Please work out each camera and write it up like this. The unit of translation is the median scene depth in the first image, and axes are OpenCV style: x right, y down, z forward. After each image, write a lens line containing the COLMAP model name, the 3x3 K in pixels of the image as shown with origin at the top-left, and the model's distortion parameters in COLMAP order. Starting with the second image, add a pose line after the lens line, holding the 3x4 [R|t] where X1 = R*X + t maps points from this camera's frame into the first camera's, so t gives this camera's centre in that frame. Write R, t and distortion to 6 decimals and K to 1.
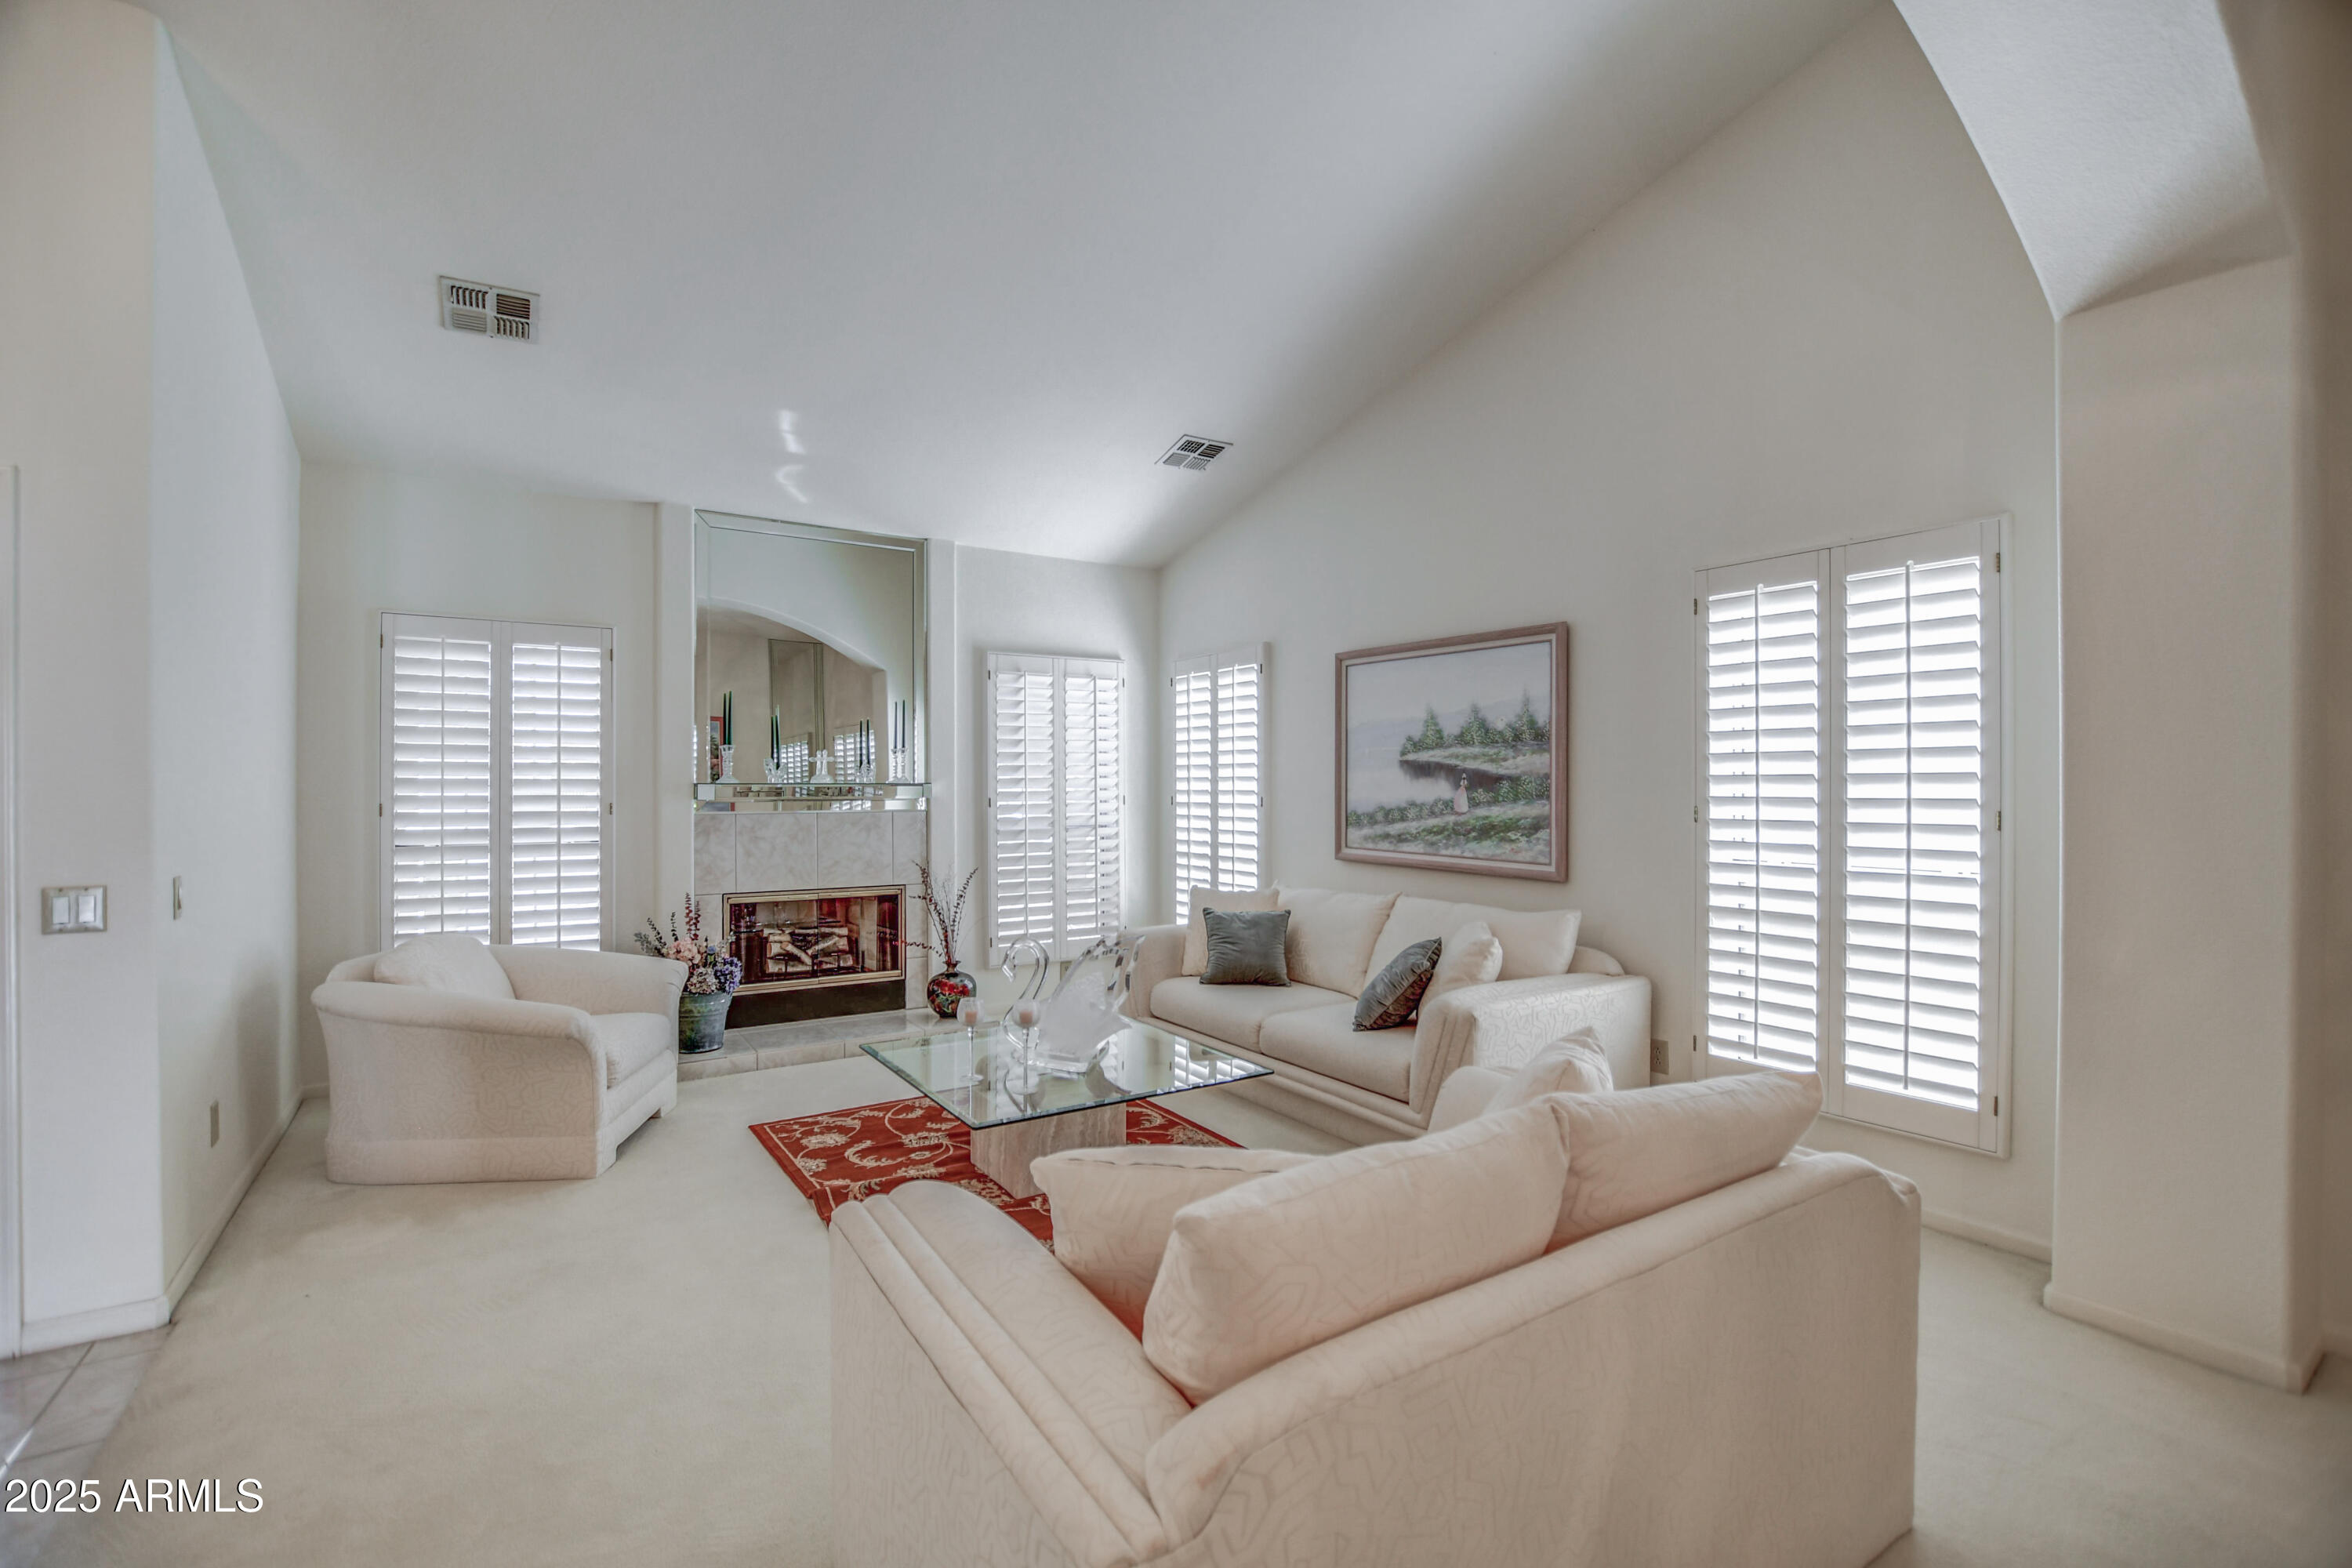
lens RADIAL K [[1030.6, 0, 1170.4], [0, 1030.6, 780.9], [0, 0, 1]] dist [-0.023323, -0.001208]
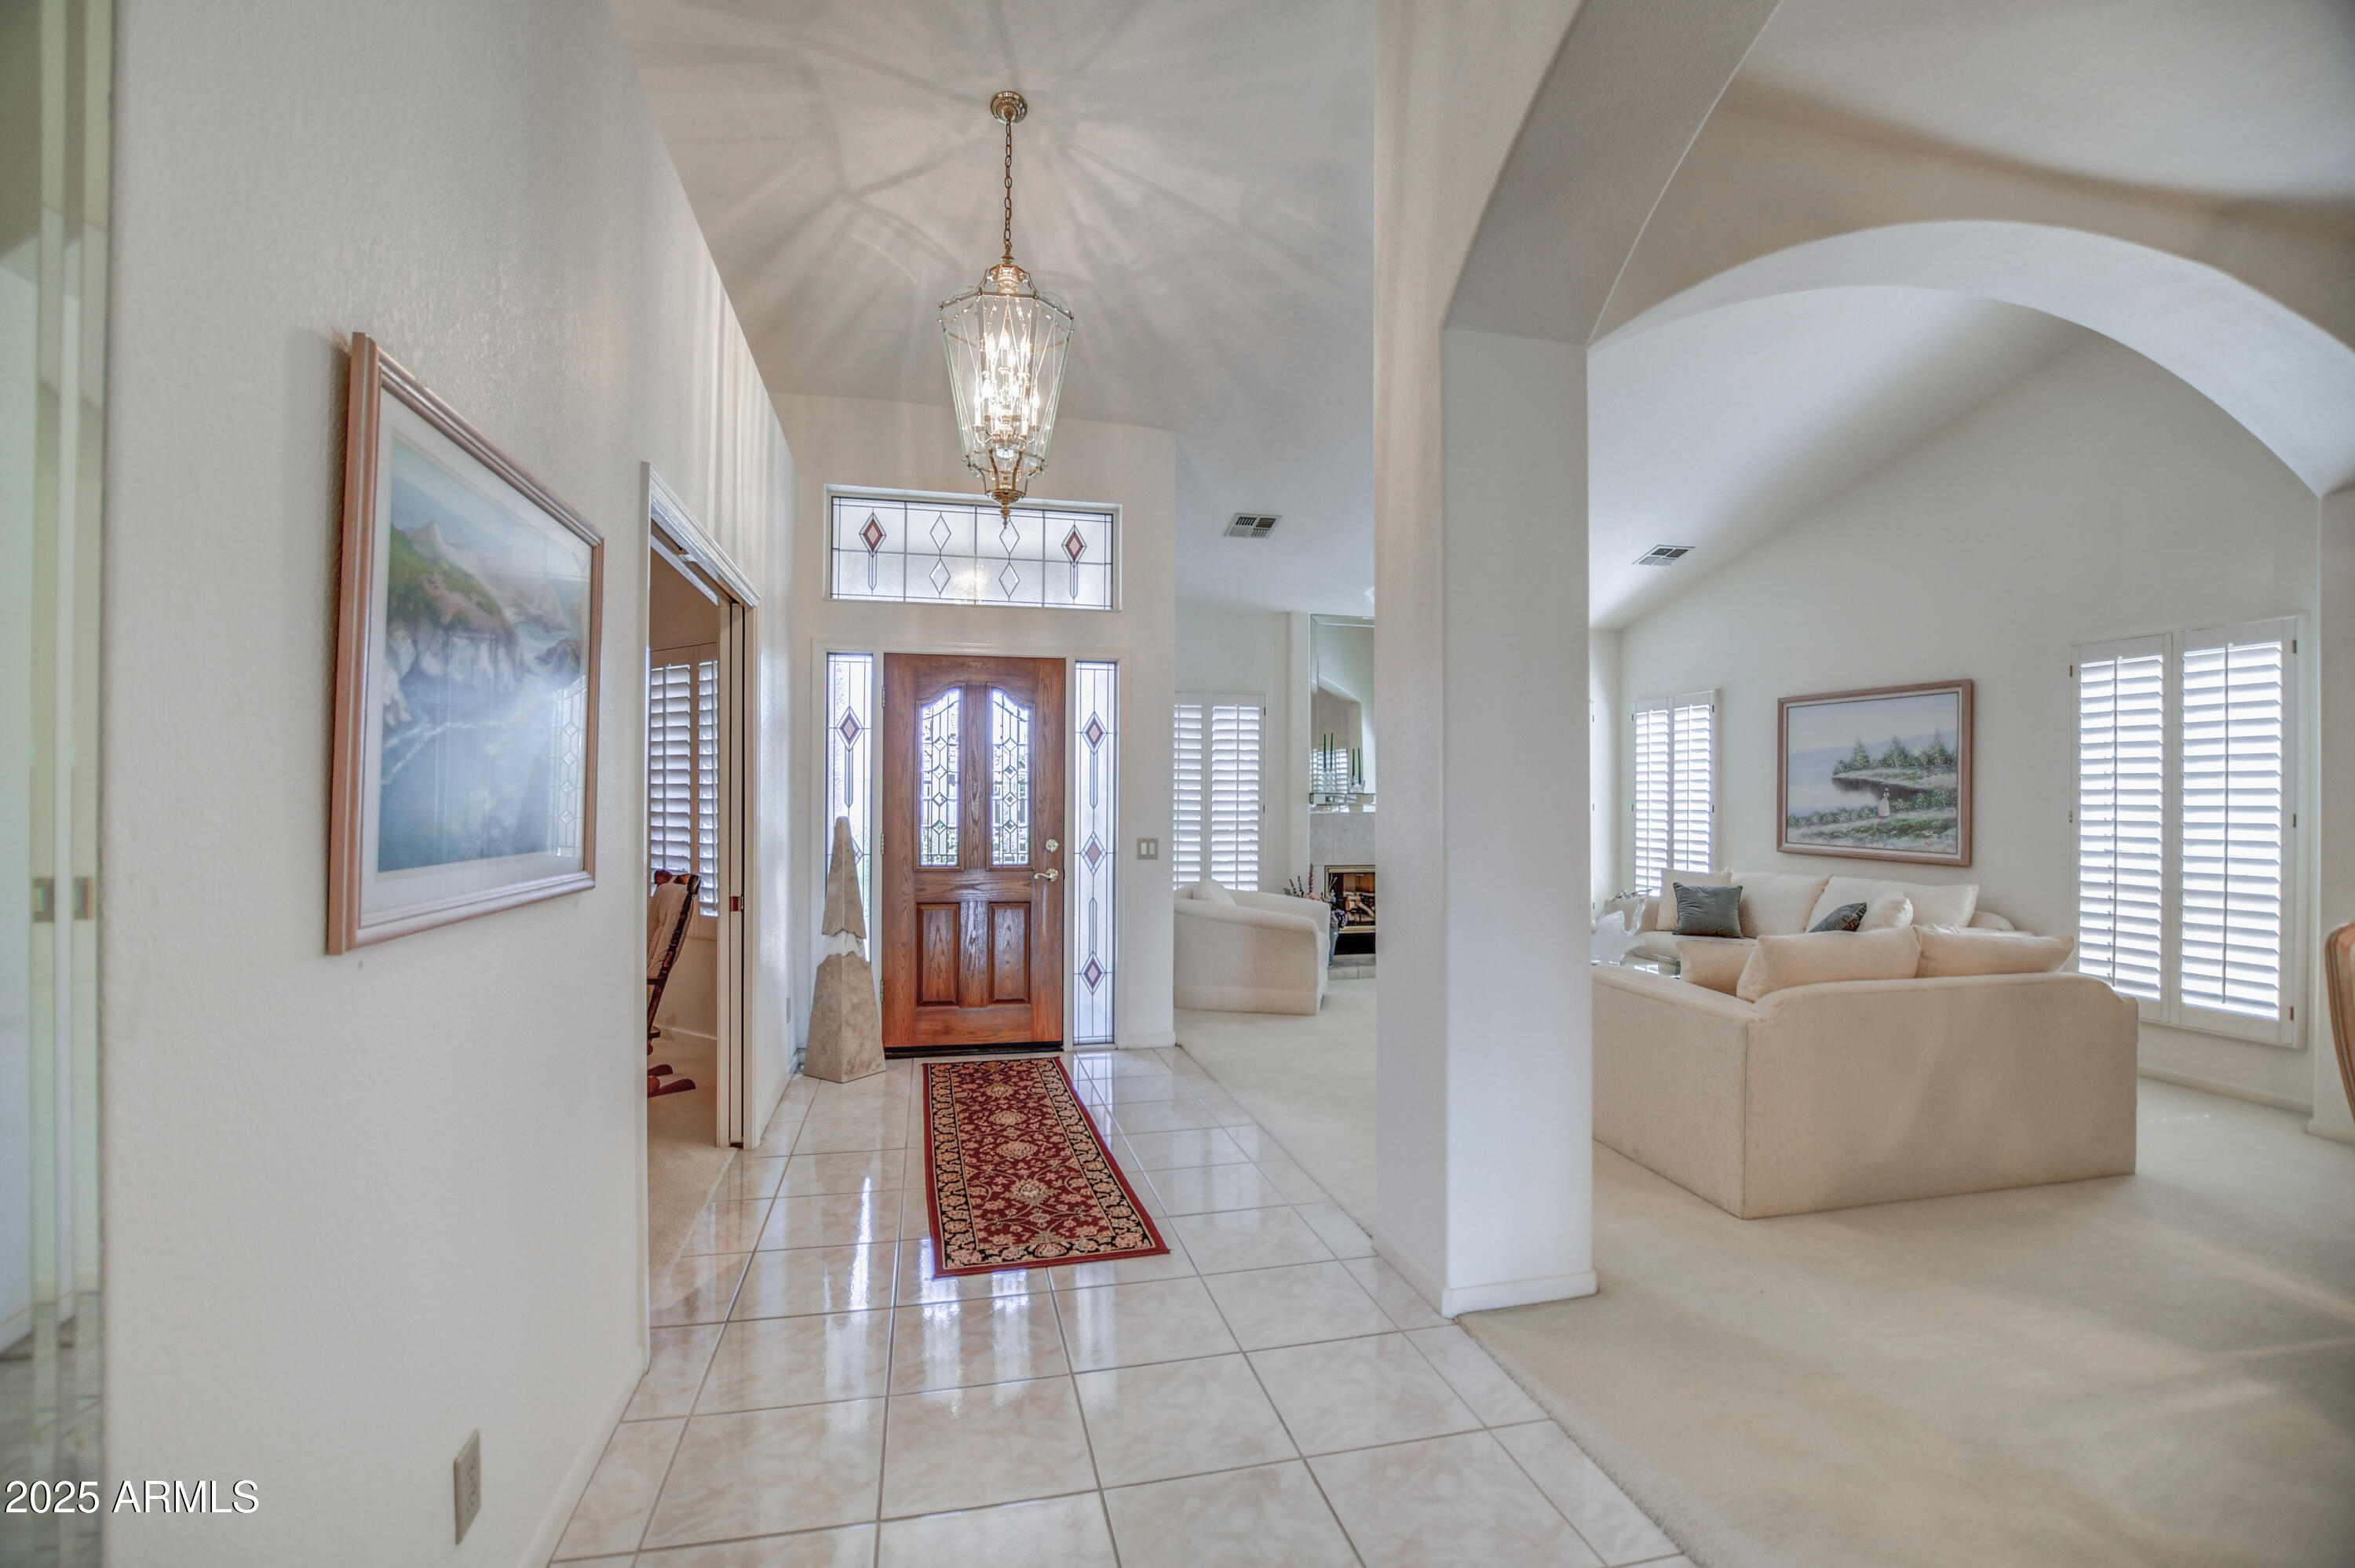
lens RADIAL K [[1031.7, 0, 1179.8], [0, 1031.7, 793.4], [0, 0, 1]] dist [-0.023323, -0.001208]
pose [[0.942491, 0.004274, -0.334205, -0.156513], [-0.004103, 0.999991, 0.001216, 0.002412], [0.334207, 0.000225, 0.942500, -0.631927]]
